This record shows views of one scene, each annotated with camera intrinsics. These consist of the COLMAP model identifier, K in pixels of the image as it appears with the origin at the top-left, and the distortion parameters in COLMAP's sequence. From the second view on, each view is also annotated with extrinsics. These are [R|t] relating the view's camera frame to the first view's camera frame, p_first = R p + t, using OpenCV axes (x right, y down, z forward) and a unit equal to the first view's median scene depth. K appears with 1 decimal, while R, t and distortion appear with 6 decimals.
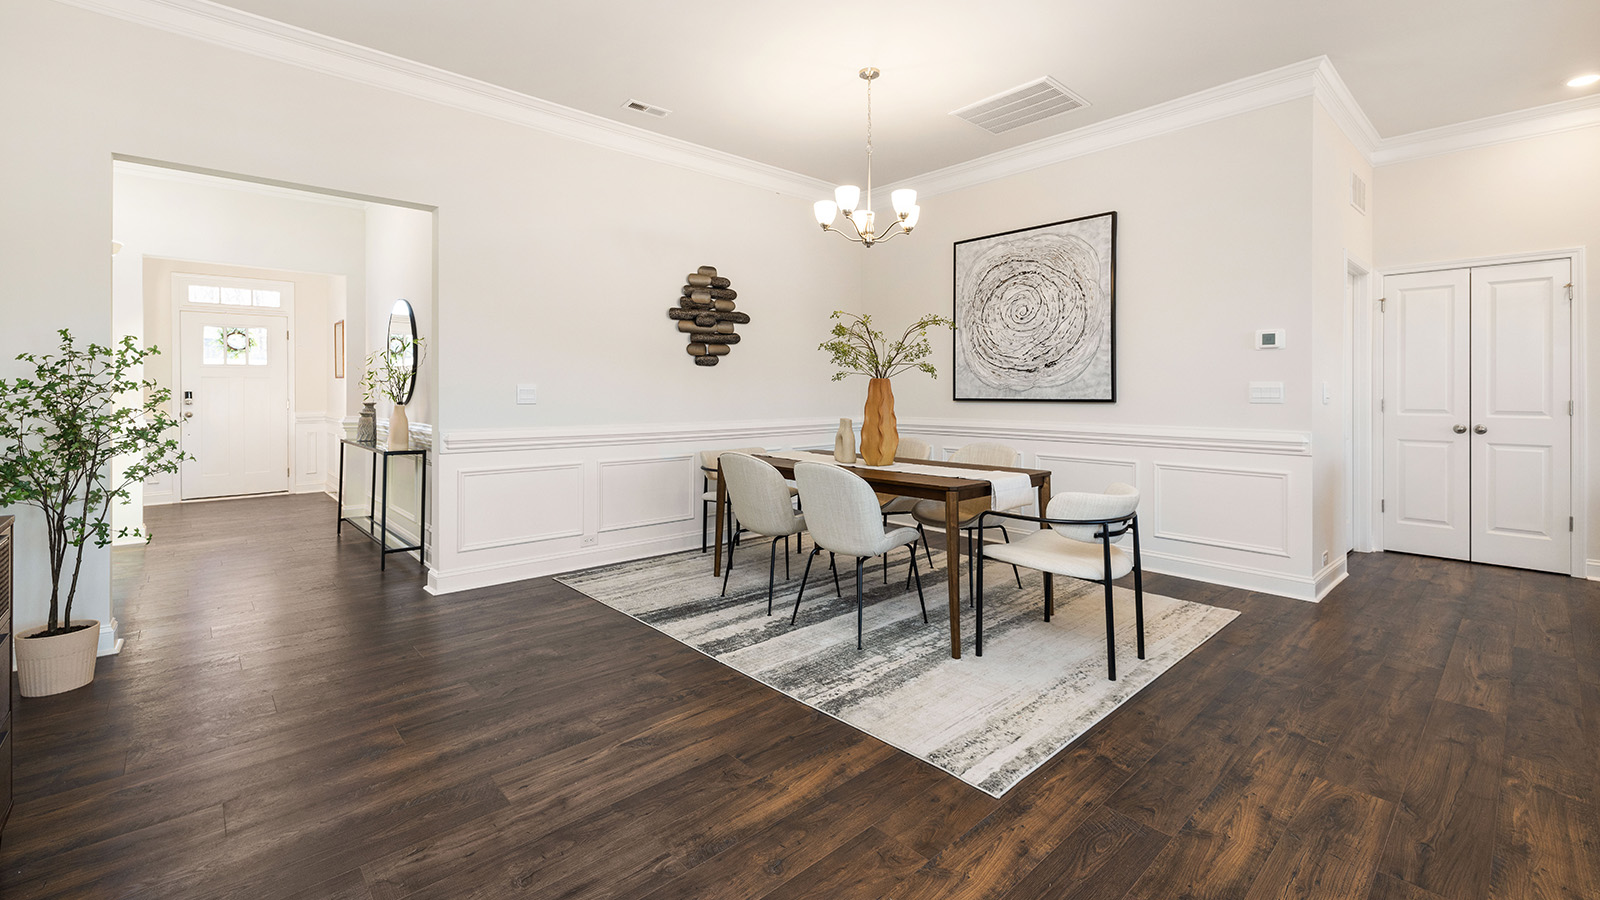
lens RADIAL K [[674.1, 0, 799.0], [0, 674.1, 387.1], [0, 0, 1]] dist [0.001385, 0.000202]
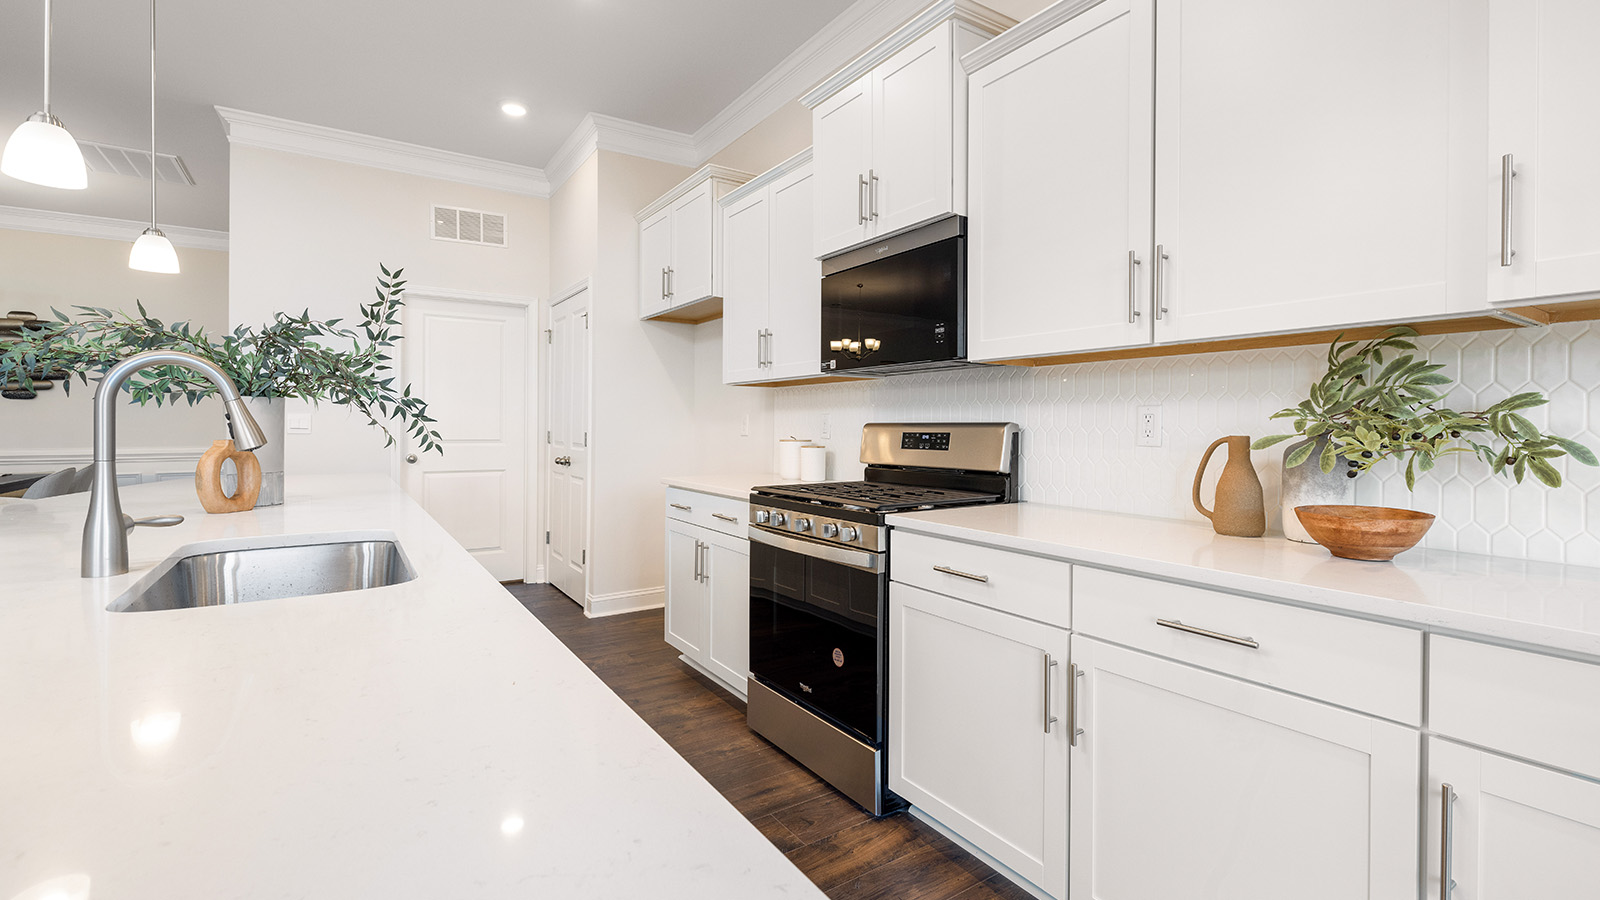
lens RADIAL K [[702.0, 0, 789.9], [0, 702.0, 429.8], [0, 0, 1]] dist [0.000439, 0.000765]
pose [[0.987332, 0.004944, -0.158588, 1.546414], [-0.003012, 0.999918, 0.012420, 0.002541], [0.158637, -0.011785, 0.987267, 0.035789]]
